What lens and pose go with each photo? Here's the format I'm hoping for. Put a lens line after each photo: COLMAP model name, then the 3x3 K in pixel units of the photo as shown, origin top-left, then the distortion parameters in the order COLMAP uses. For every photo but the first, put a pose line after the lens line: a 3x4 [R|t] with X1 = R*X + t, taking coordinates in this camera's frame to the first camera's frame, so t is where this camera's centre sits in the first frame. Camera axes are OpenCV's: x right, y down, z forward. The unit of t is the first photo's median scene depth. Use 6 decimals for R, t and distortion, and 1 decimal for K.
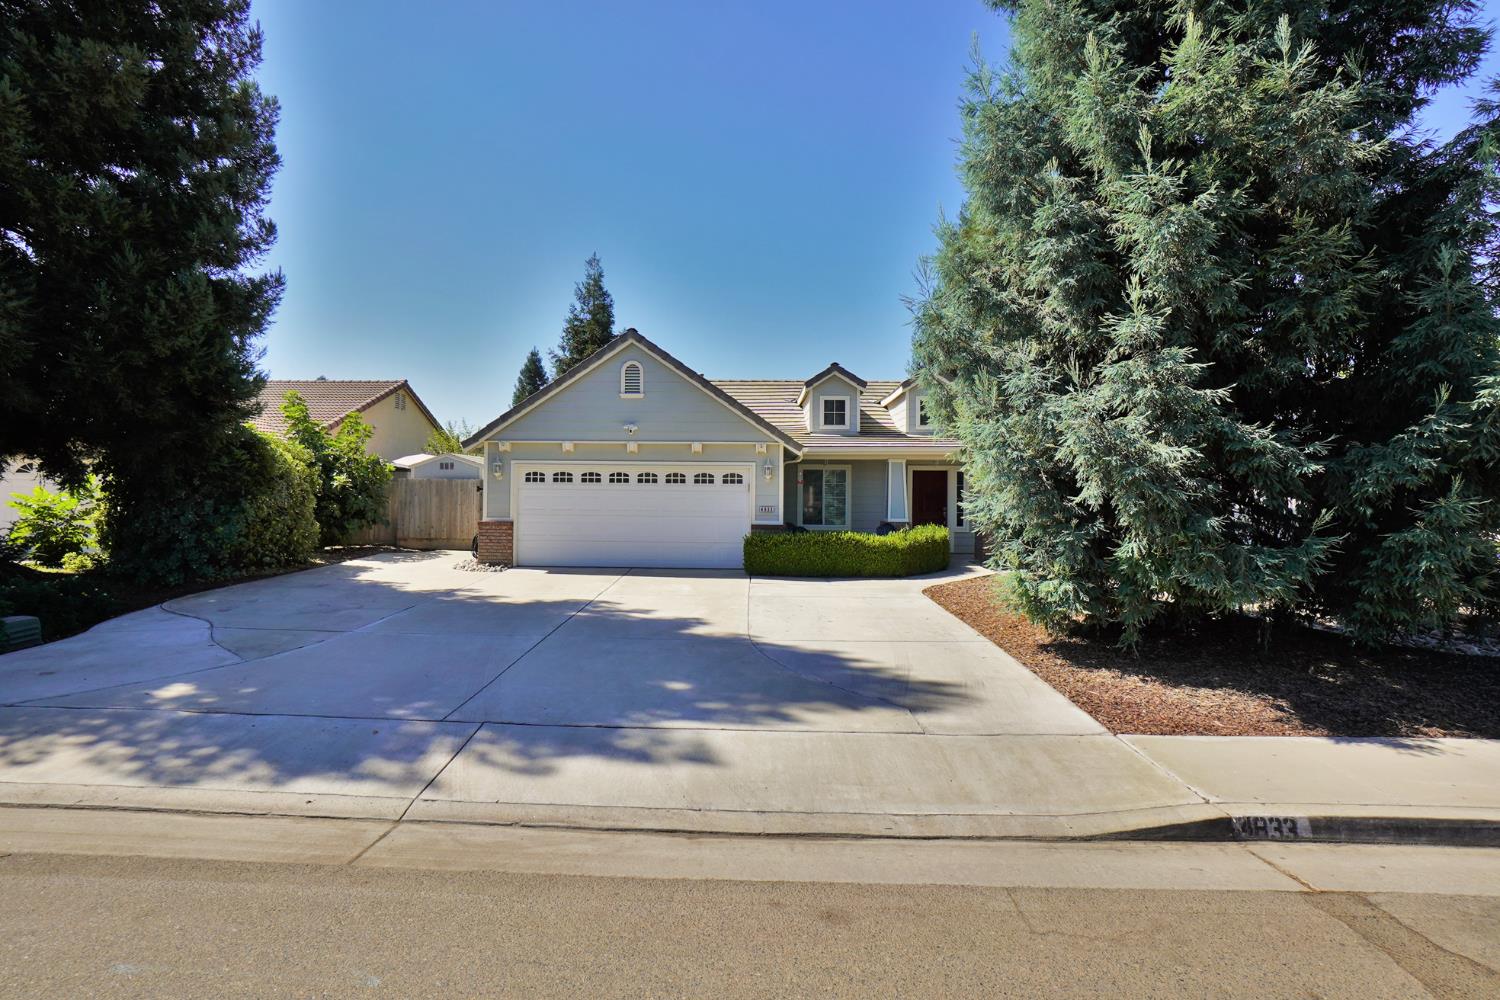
lens RADIAL K [[743.6, 0, 741.1], [0, 743.6, 491.2], [0, 0, 1]] dist [-0.024932, 0.000817]
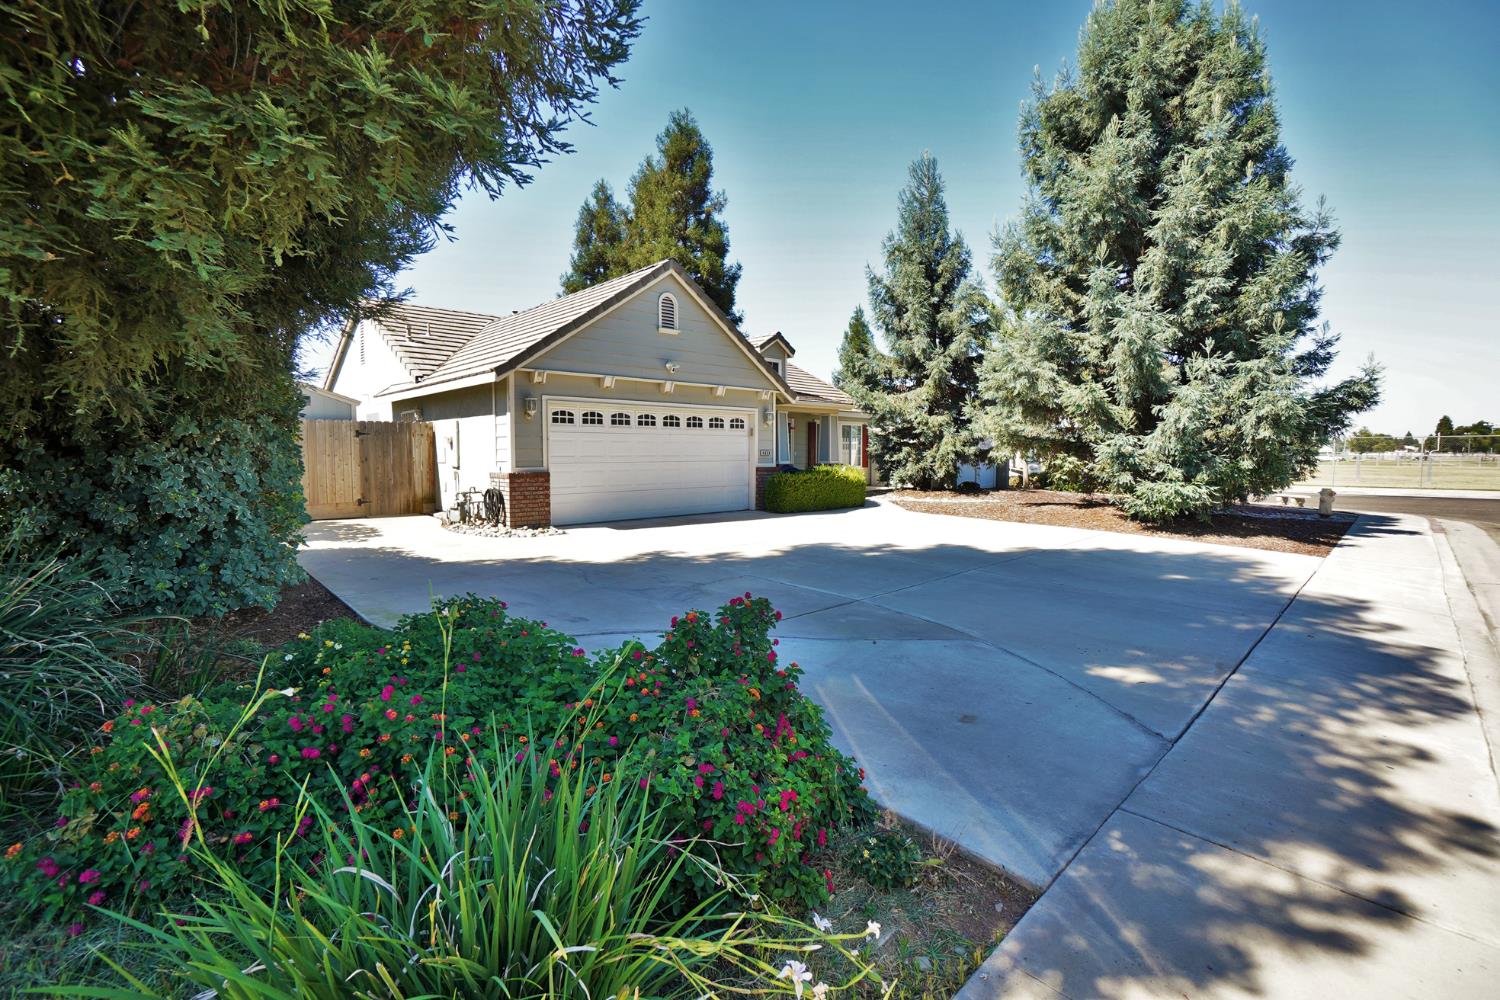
lens RADIAL K [[656.0, 0, 735.0], [0, 656.0, 491.1], [0, 0, 1]] dist [-0.058550, 0.019456]
pose [[0.706764, -0.051658, 0.705561, -0.670078], [0.004474, 0.997637, 0.068560, 0.014402], [-0.707436, -0.045299, 0.705325, 0.359627]]
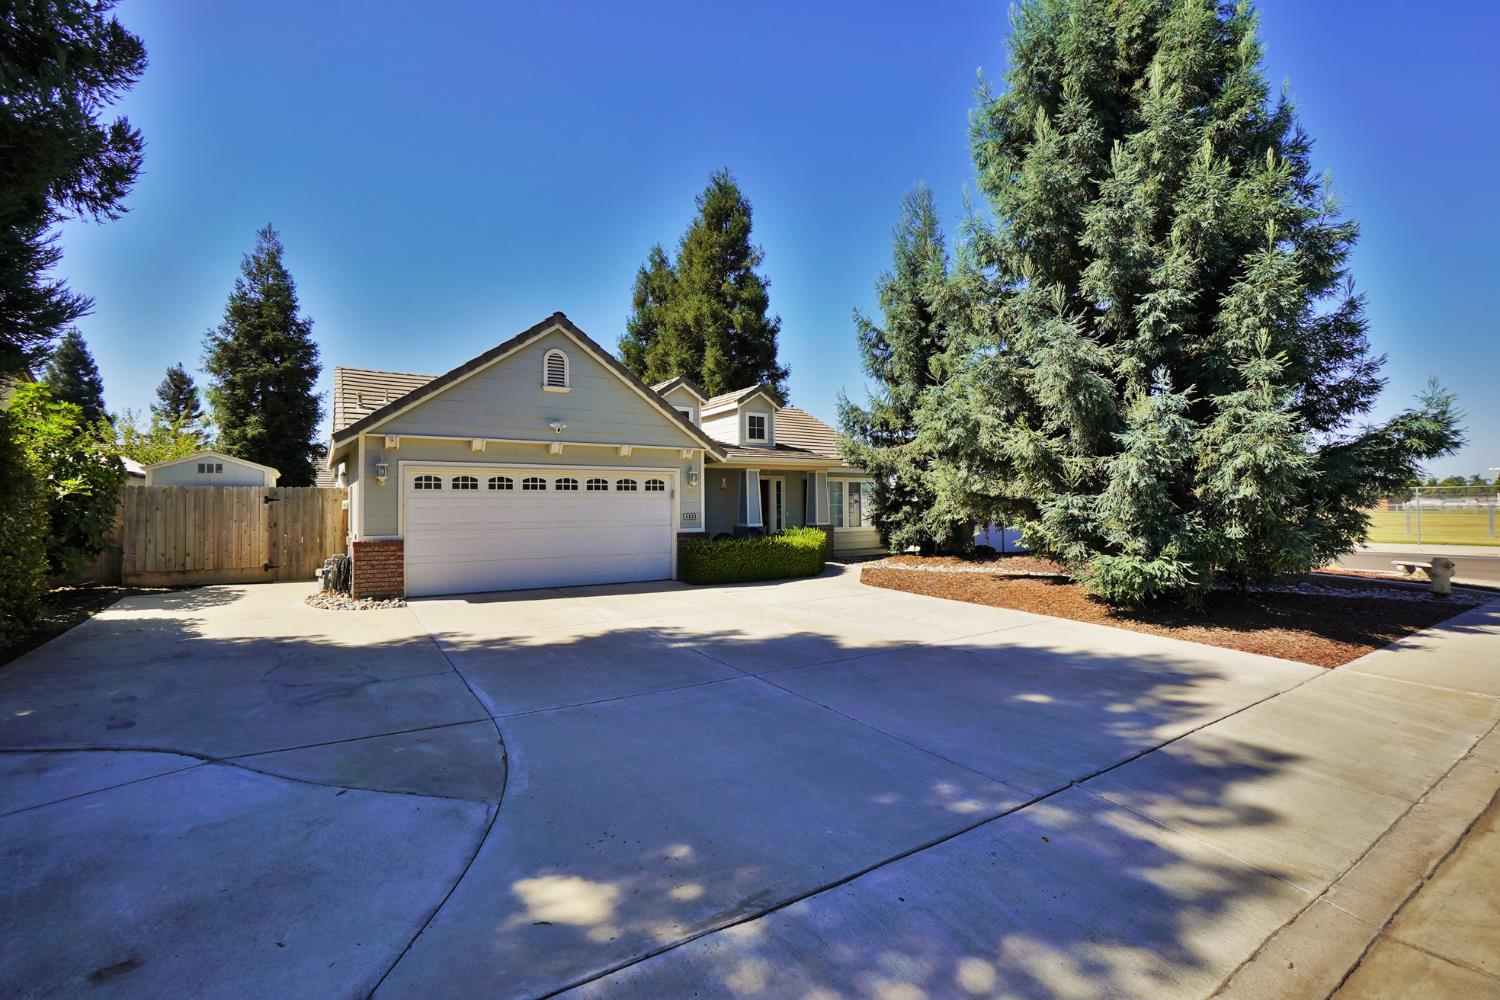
lens RADIAL K [[656.0, 0, 739.9], [0, 656.0, 492.1], [0, 0, 1]] dist [-0.058550, 0.019456]
pose [[0.826560, -0.002167, 0.562844, -0.397665], [0.012000, 0.999833, -0.013774, 0.004793], [-0.562720, 0.018139, 0.826449, 0.250959]]
